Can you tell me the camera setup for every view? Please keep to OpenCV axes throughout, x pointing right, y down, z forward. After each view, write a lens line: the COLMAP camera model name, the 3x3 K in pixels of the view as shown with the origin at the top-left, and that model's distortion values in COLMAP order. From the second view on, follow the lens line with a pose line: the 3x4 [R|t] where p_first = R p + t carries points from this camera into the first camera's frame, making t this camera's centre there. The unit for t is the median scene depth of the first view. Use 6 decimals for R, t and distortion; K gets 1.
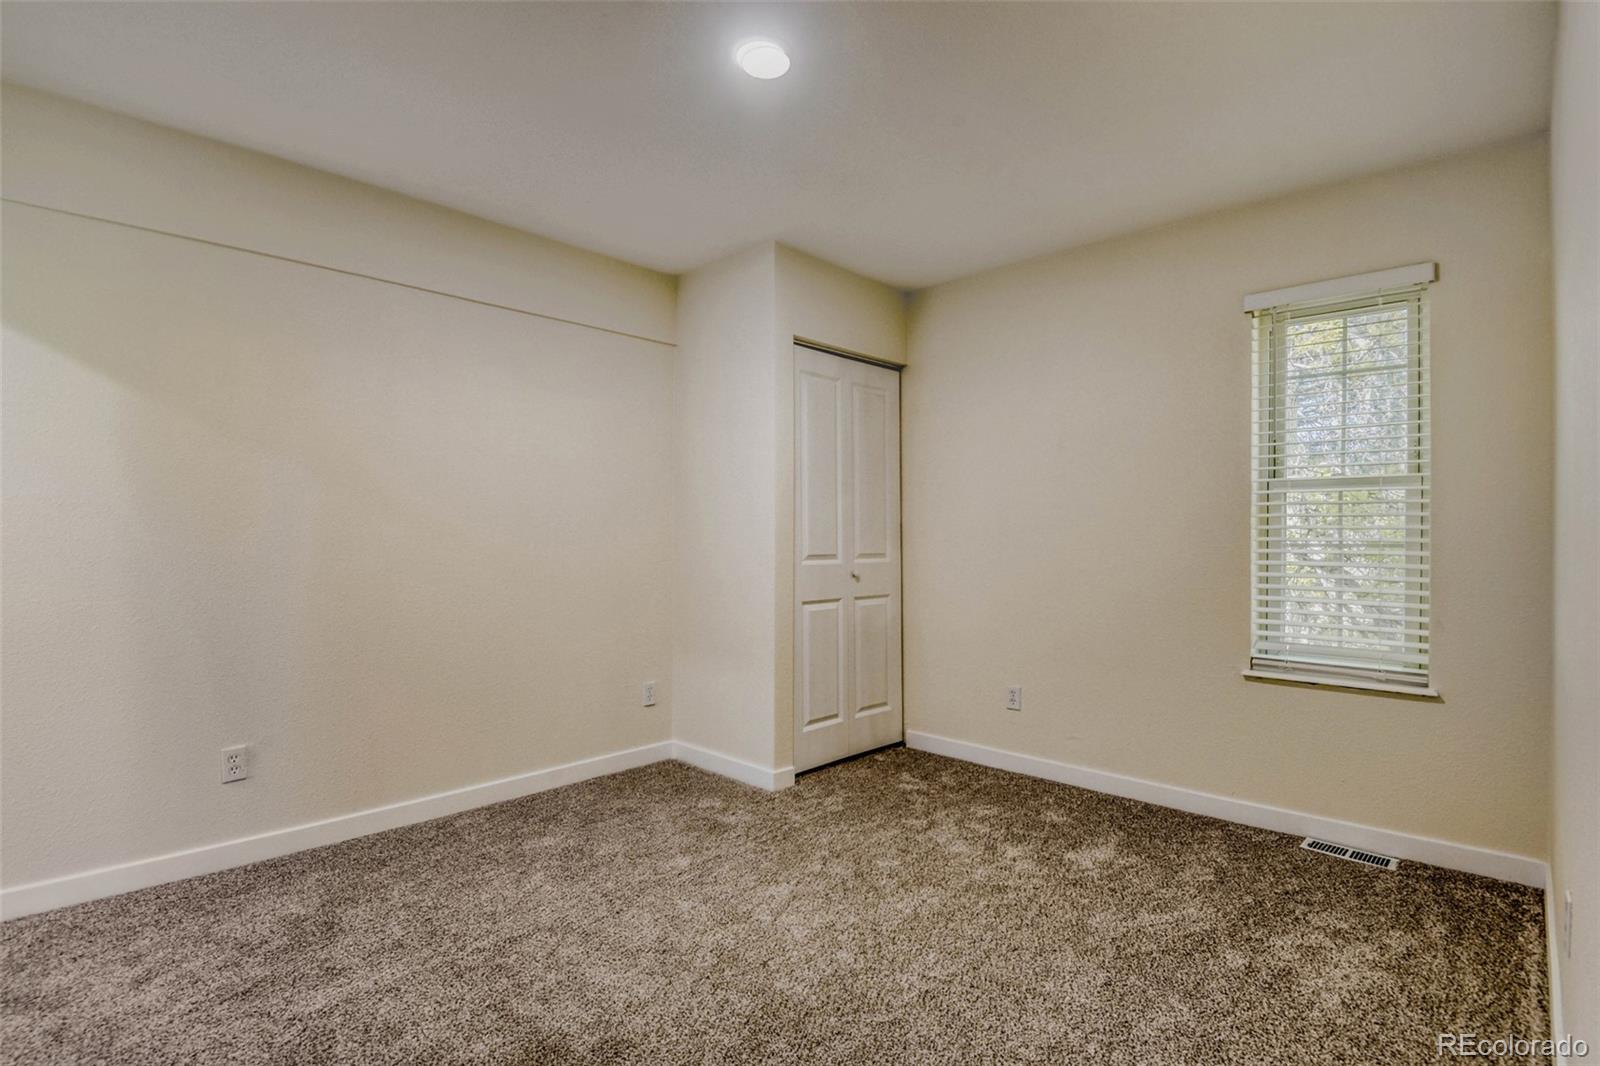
lens RADIAL K [[758.5, 0, 791.2], [0, 758.5, 537.6], [0, 0, 1]] dist [0.004401, -0.014776]
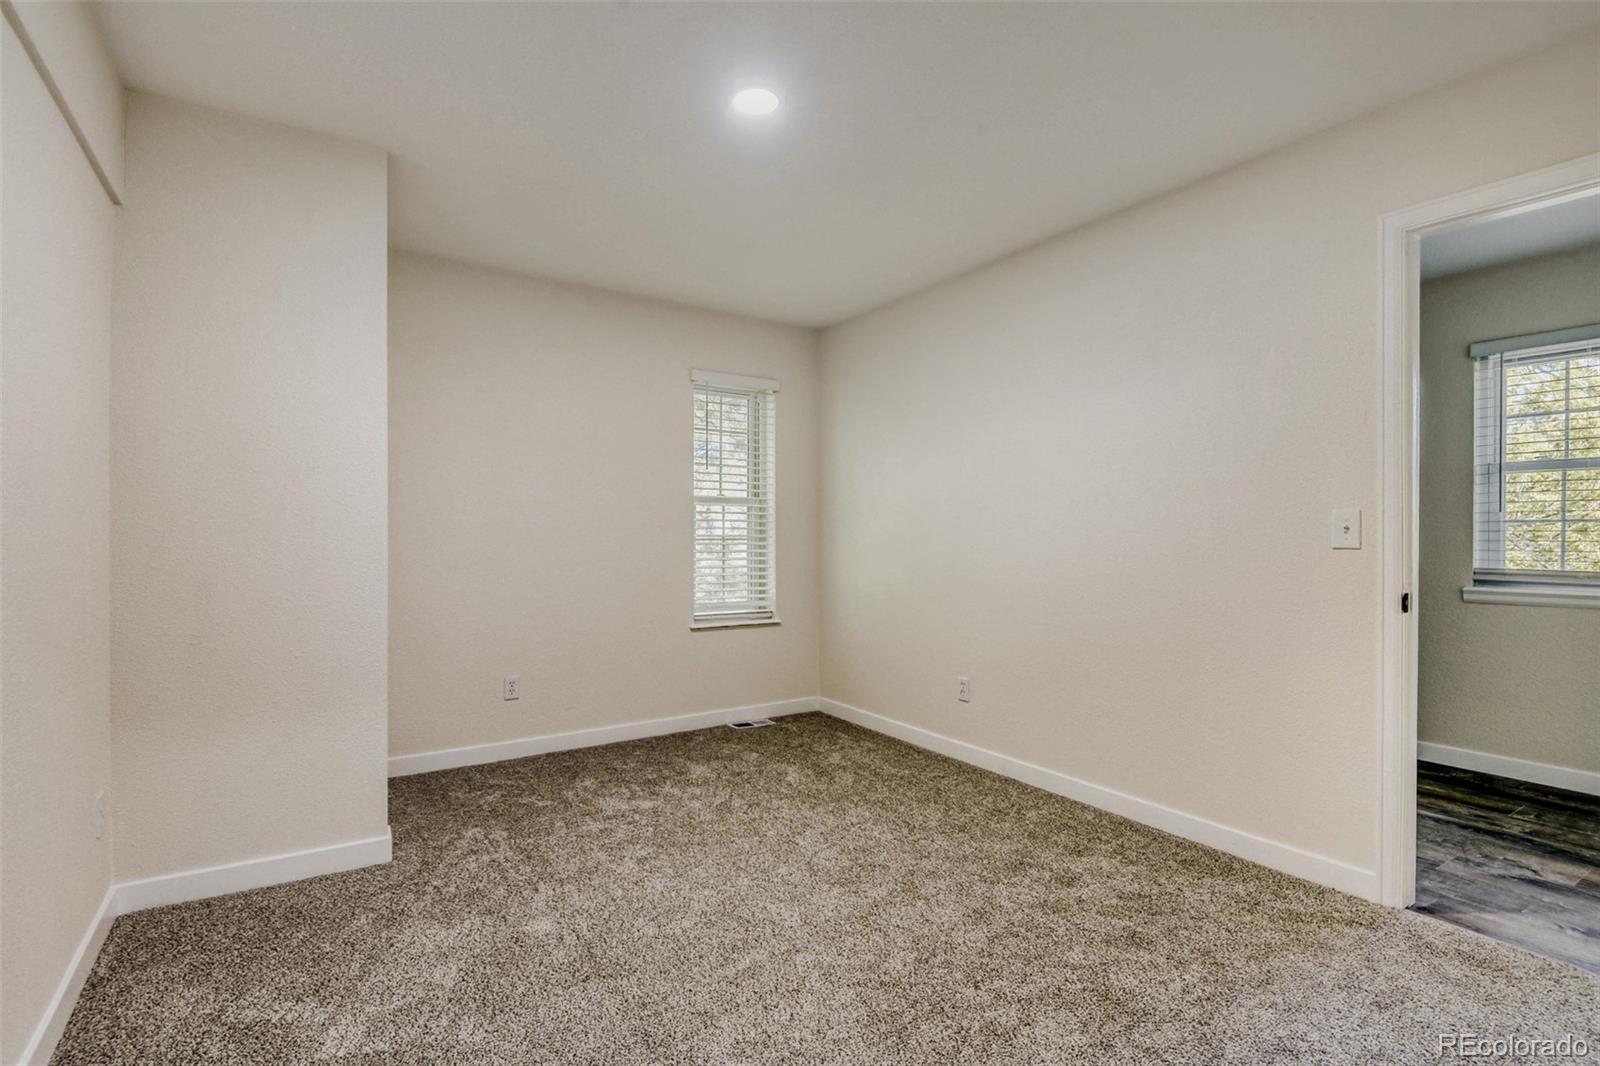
lens RADIAL K [[758.5, 0, 791.2], [0, 758.5, 537.6], [0, 0, 1]] dist [0.004401, -0.014776]
pose [[0.233151, -0.008739, 0.972401, -0.782741], [0.000547, 0.999961, 0.008856, -0.006469], [-0.972440, -0.001533, 0.233147, 0.476514]]
